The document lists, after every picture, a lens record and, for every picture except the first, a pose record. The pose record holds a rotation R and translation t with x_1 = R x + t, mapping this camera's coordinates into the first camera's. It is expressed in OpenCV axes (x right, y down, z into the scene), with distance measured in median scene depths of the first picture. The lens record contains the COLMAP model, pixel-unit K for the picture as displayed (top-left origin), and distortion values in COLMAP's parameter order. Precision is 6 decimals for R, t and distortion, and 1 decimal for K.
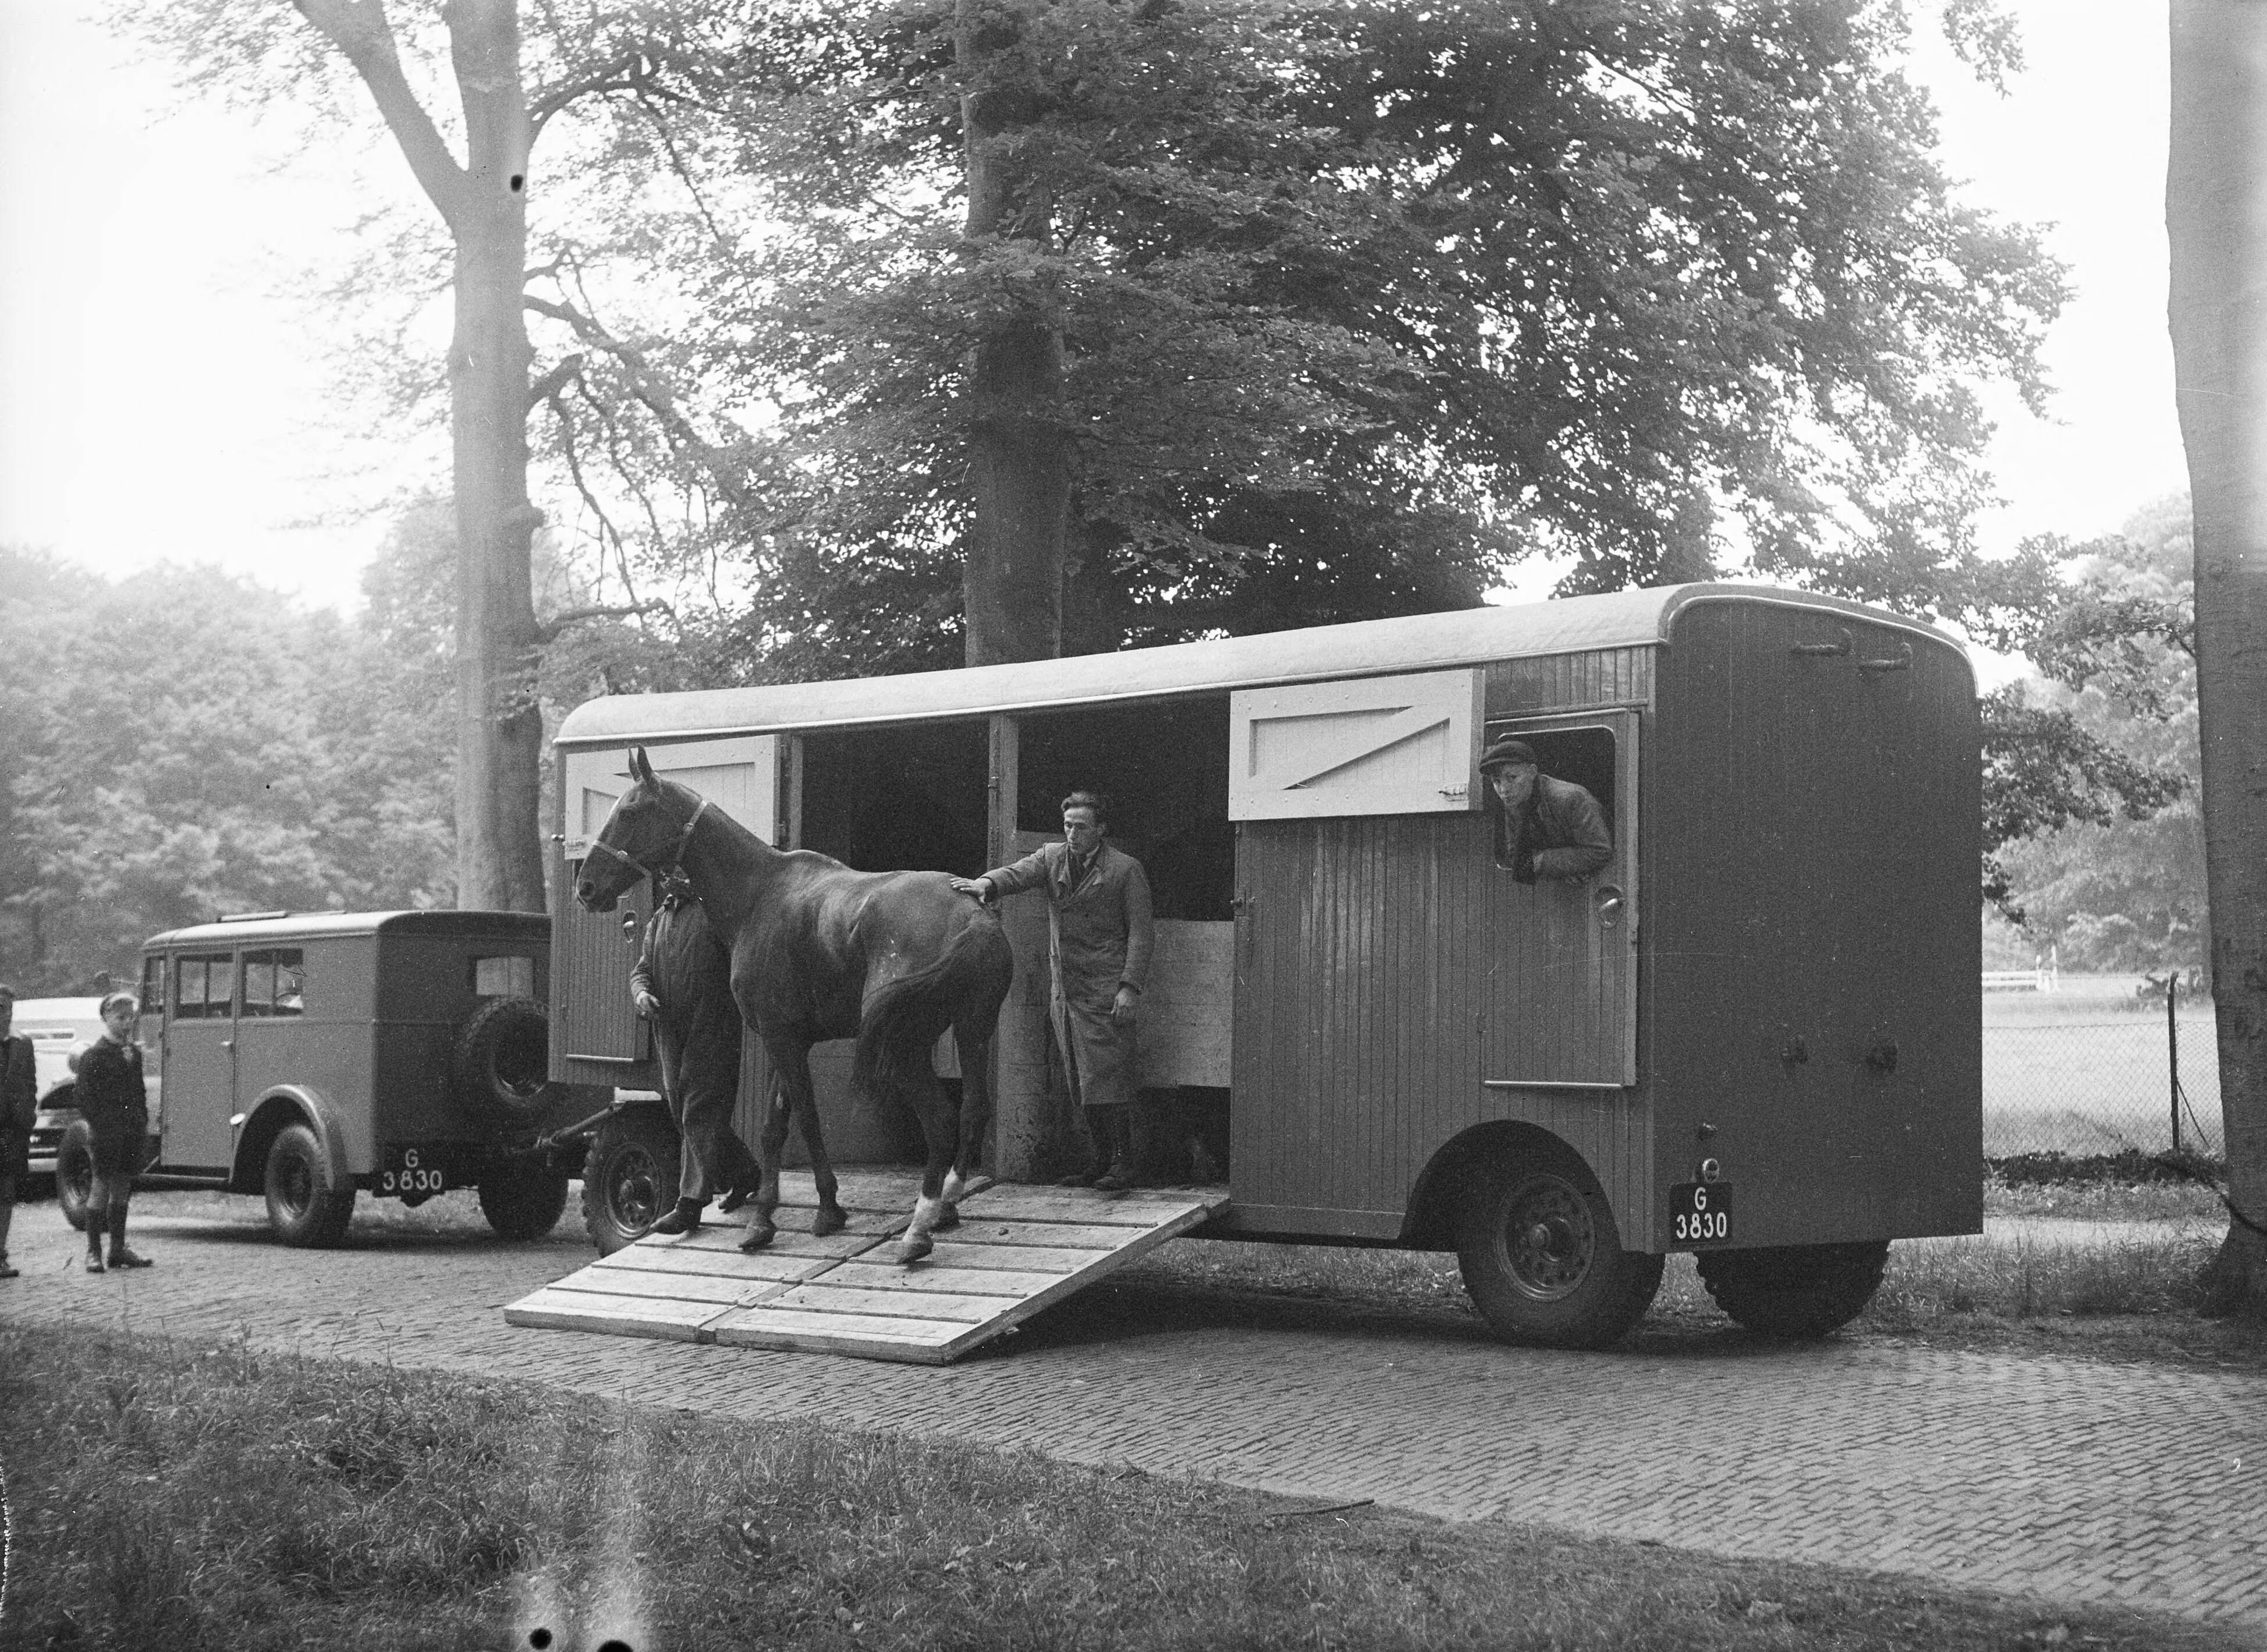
lens RADIAL K [[3103.8, 0, 1133.5], [0, 3103.8, 826.0], [0, 0, 1]] dist [-0.018139, 0.047856]
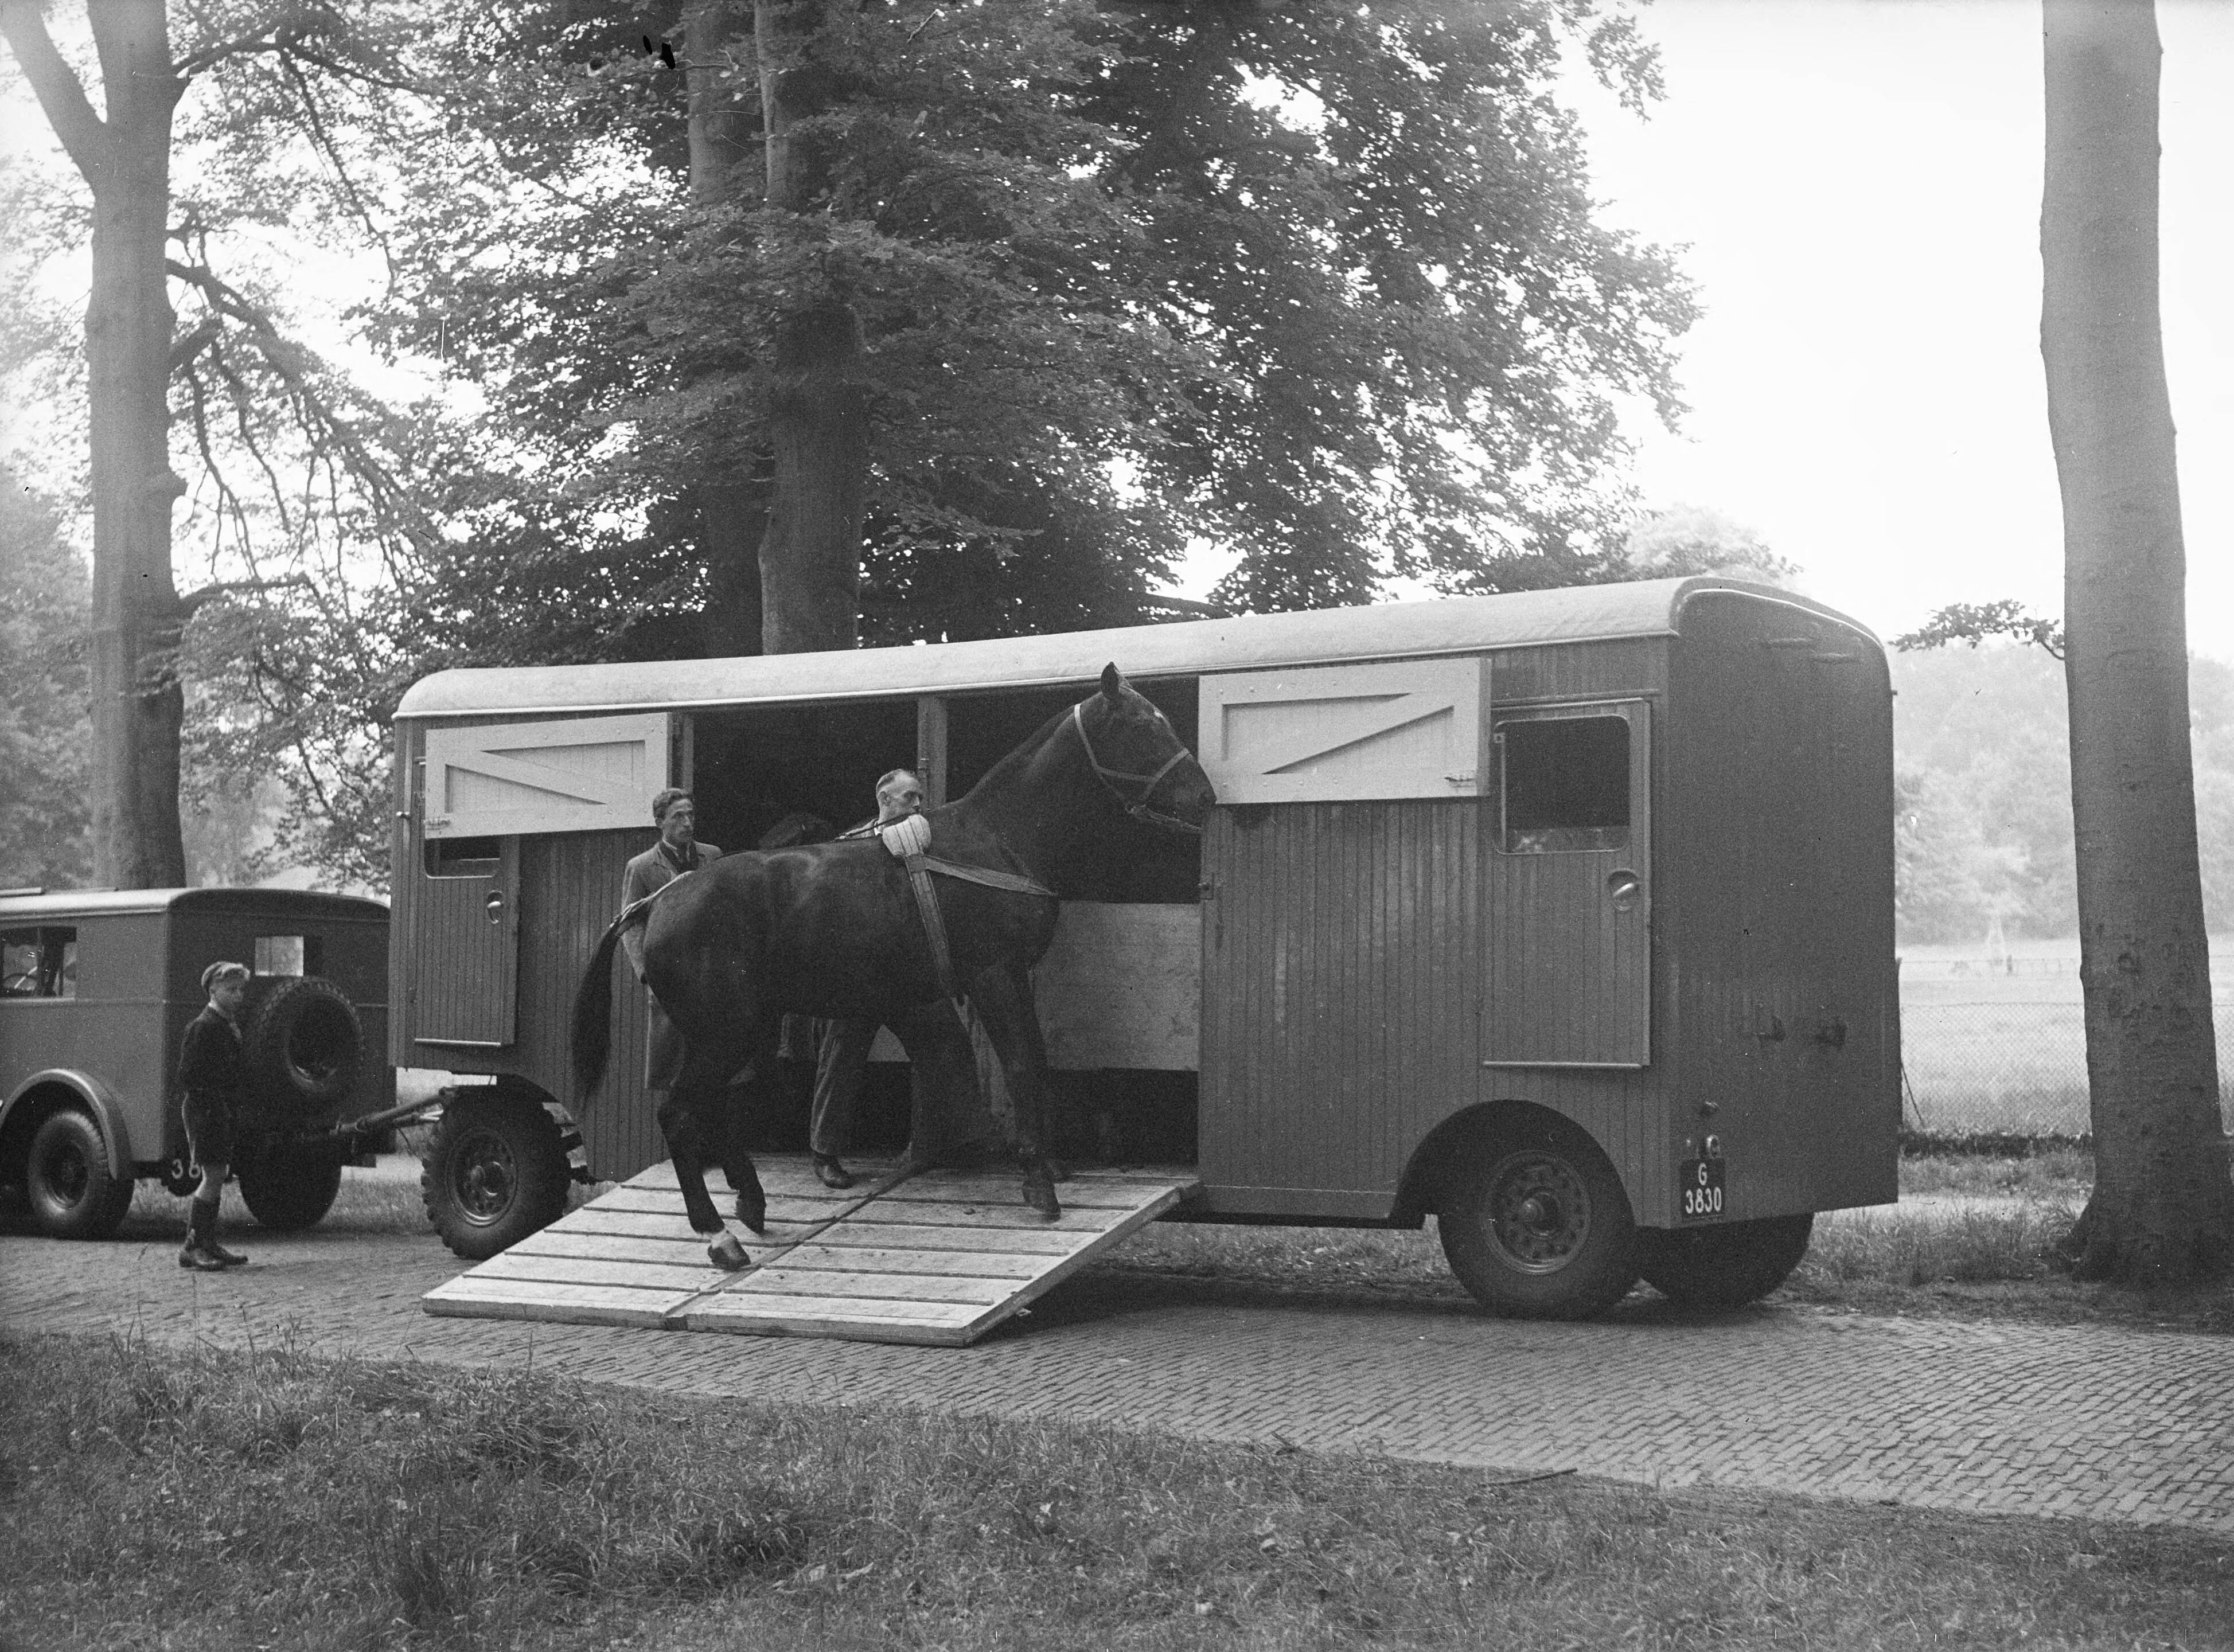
lens RADIAL K [[3045.0, 0, 1118.0], [0, 3045.0, 863.3], [0, 0, 1]] dist [-0.021309, 0.074772]
pose [[0.986705, 0.008110, 0.162320, -0.102450], [-0.010670, 0.999832, 0.014908, 0.001941], [-0.162172, -0.016442, 0.986625, 0.018394]]
